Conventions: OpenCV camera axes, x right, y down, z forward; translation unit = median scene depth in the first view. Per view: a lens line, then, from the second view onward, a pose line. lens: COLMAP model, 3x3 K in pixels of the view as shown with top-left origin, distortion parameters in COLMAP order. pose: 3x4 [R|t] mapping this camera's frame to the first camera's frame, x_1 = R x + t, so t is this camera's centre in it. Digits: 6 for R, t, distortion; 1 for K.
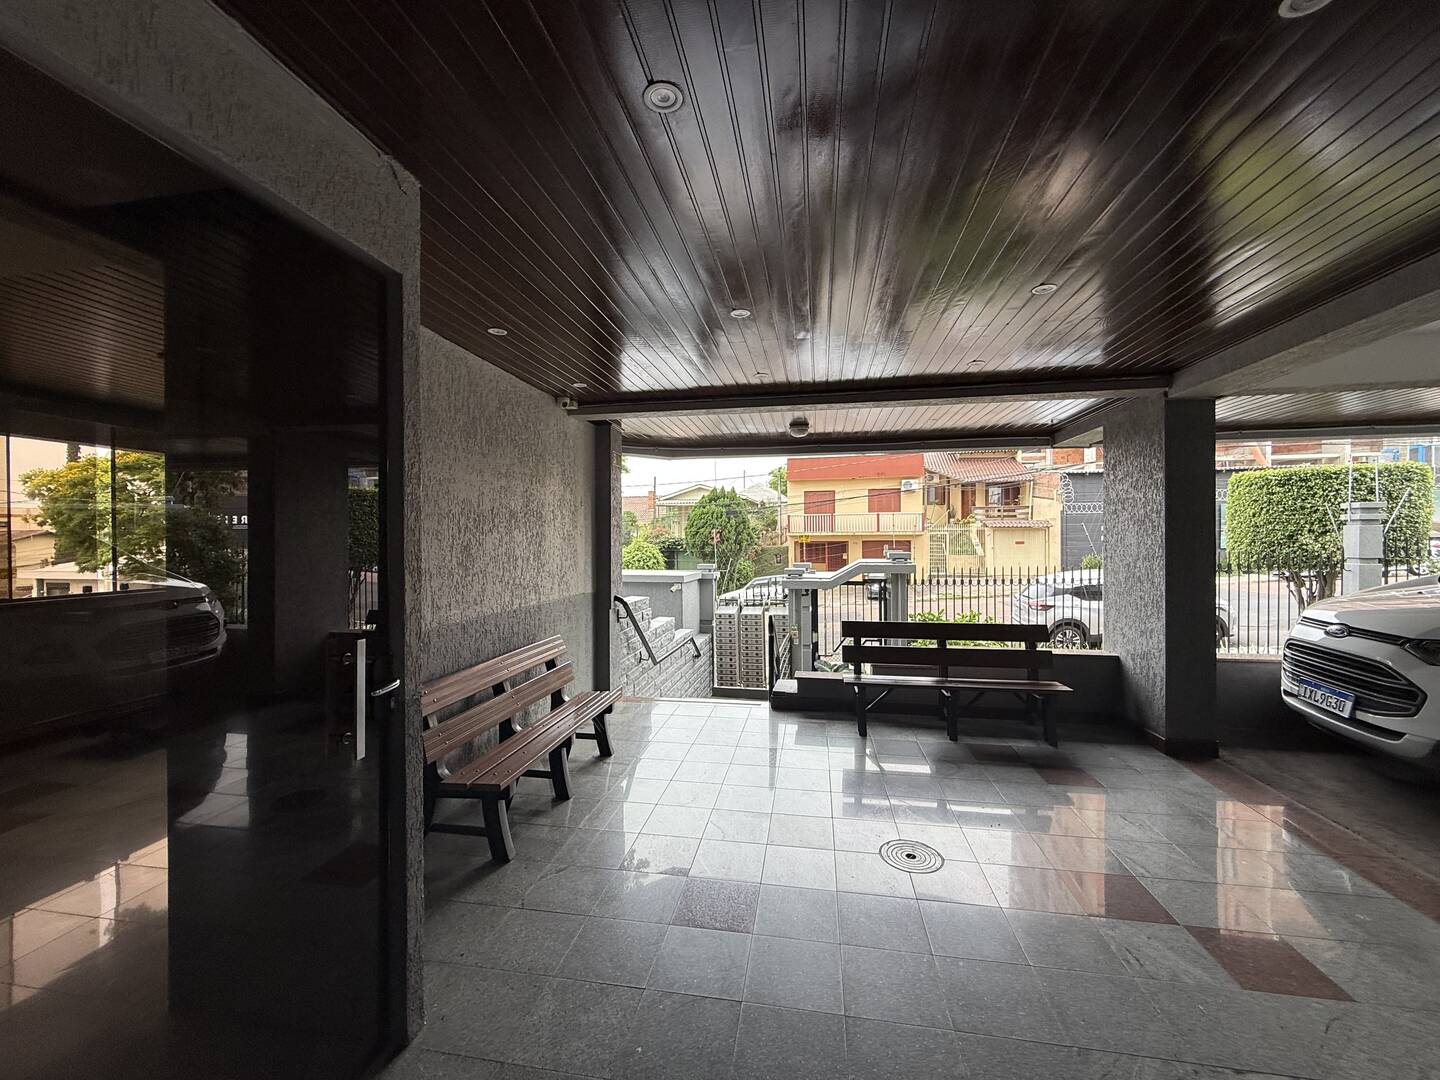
lens RADIAL K [[574.5, 0, 713.4], [0, 574.5, 548.3], [0, 0, 1]] dist [-0.000993, 0.000604]
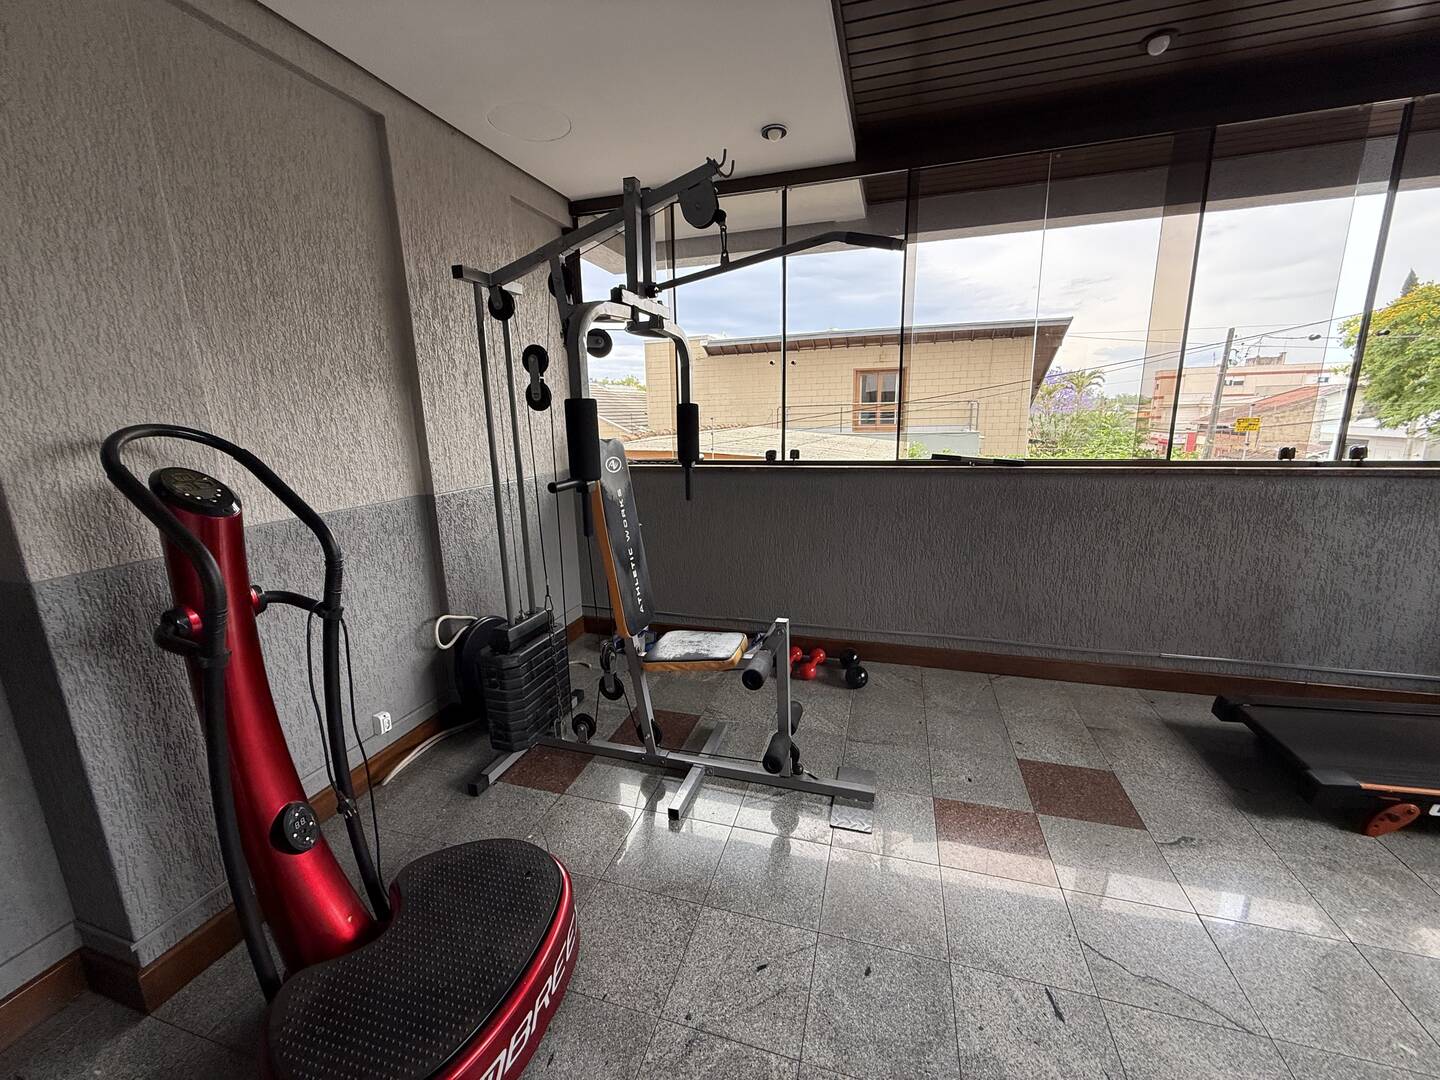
lens RADIAL K [[574.5, 0, 709.9], [0, 574.5, 545.7], [0, 0, 1]] dist [-0.000993, 0.000604]
pose [[-0.120199, 0.227227, -0.966396, -0.076075], [0.017622, 0.973788, 0.226773, -0.002110], [0.992593, 0.010228, -0.121052, 0.080930]]
